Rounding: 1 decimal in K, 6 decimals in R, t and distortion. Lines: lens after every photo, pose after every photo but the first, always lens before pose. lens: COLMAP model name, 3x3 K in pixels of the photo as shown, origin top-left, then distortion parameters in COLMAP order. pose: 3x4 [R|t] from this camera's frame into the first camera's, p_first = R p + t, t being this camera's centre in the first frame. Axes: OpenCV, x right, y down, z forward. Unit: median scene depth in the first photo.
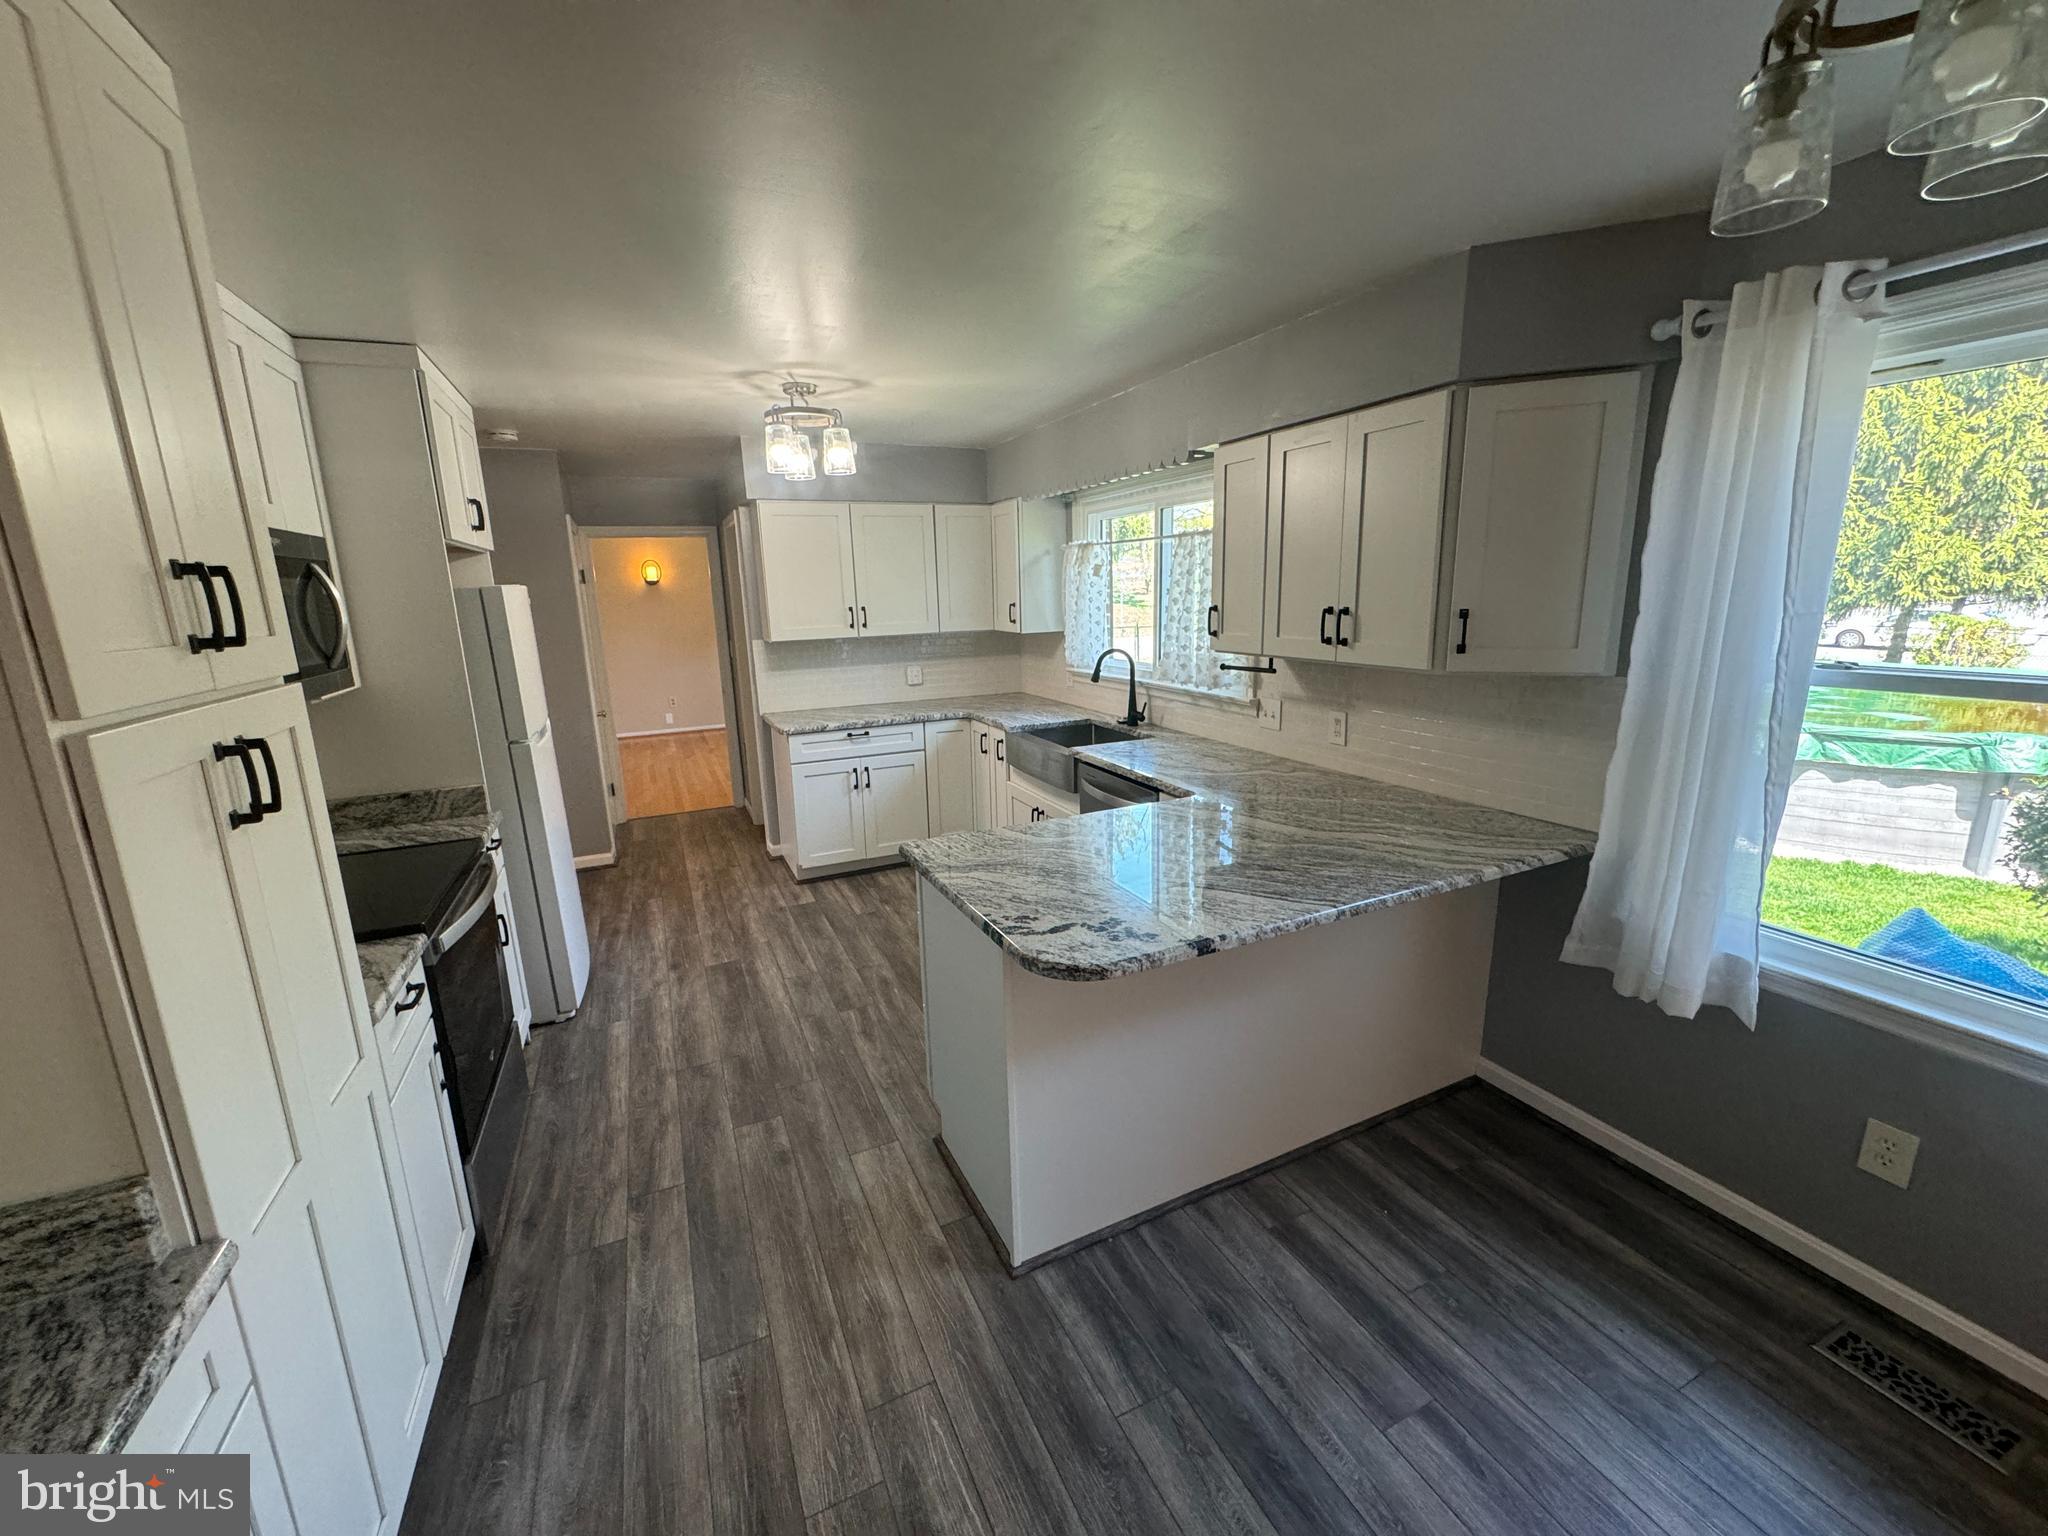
lens RADIAL K [[819.0, 0, 1021.9], [0, 819.0, 764.9], [0, 0, 1]] dist [-0.001812, 0.000108]
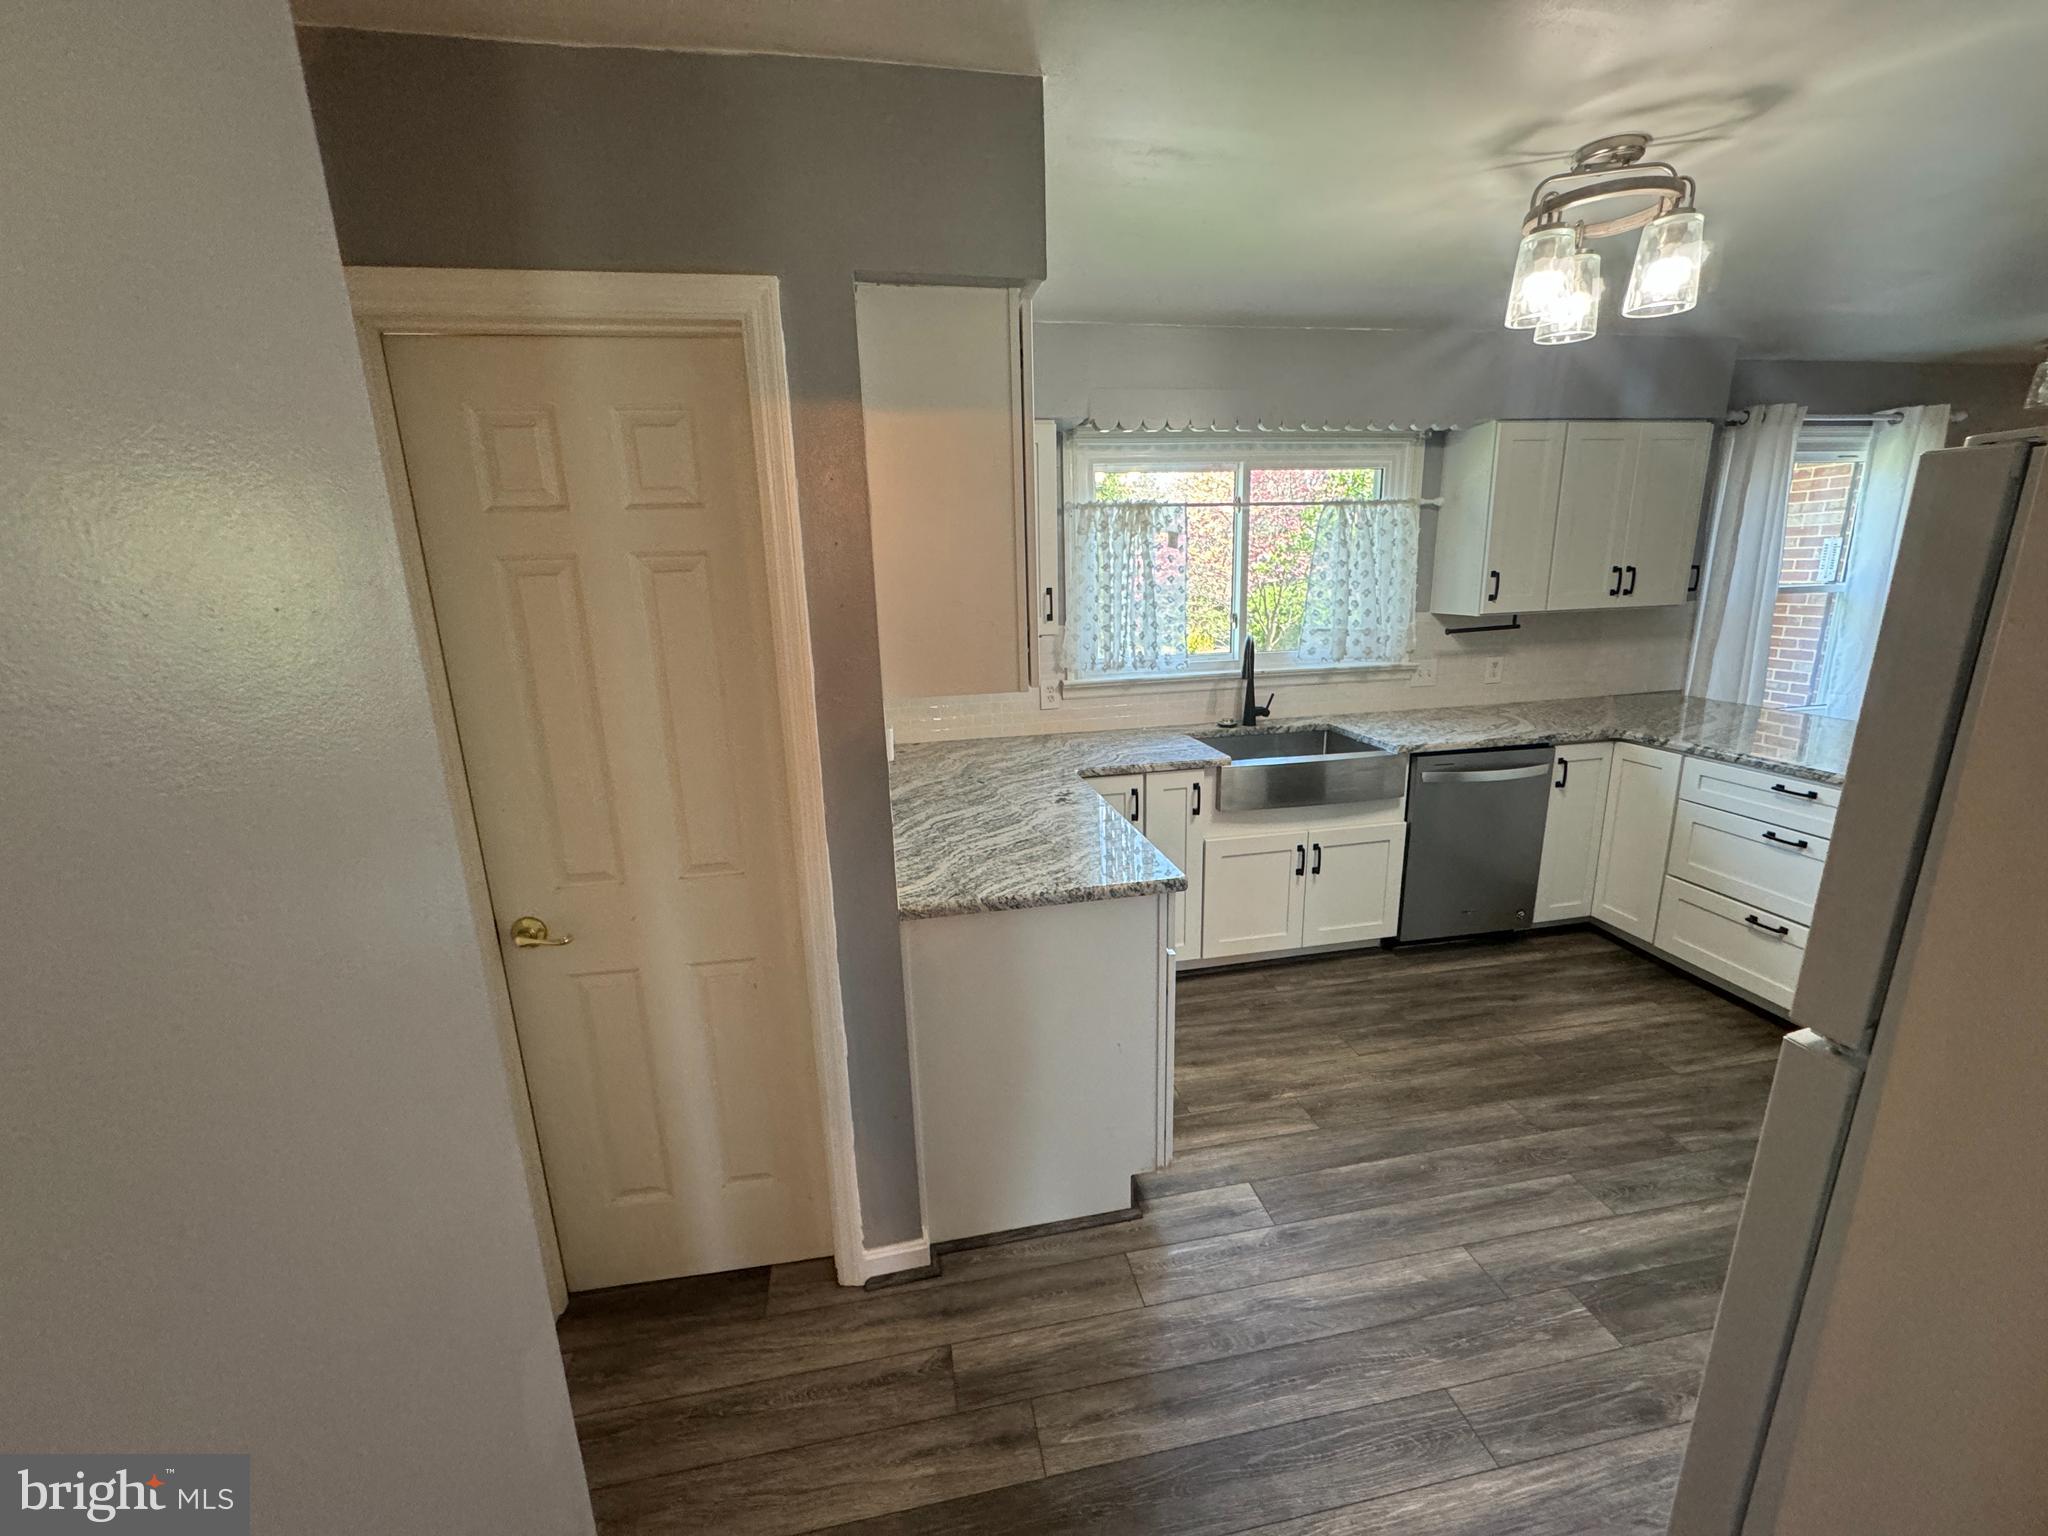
lens RADIAL K [[819.0, 0, 1031.2], [0, 819.0, 764.3], [0, 0, 1]] dist [-0.001812, 0.000108]
pose [[0.245308, -0.217966, 0.944624, -0.767238], [0.228080, 0.960022, 0.162289, -0.208236], [-0.942233, 0.175639, 0.285214, 1.028518]]
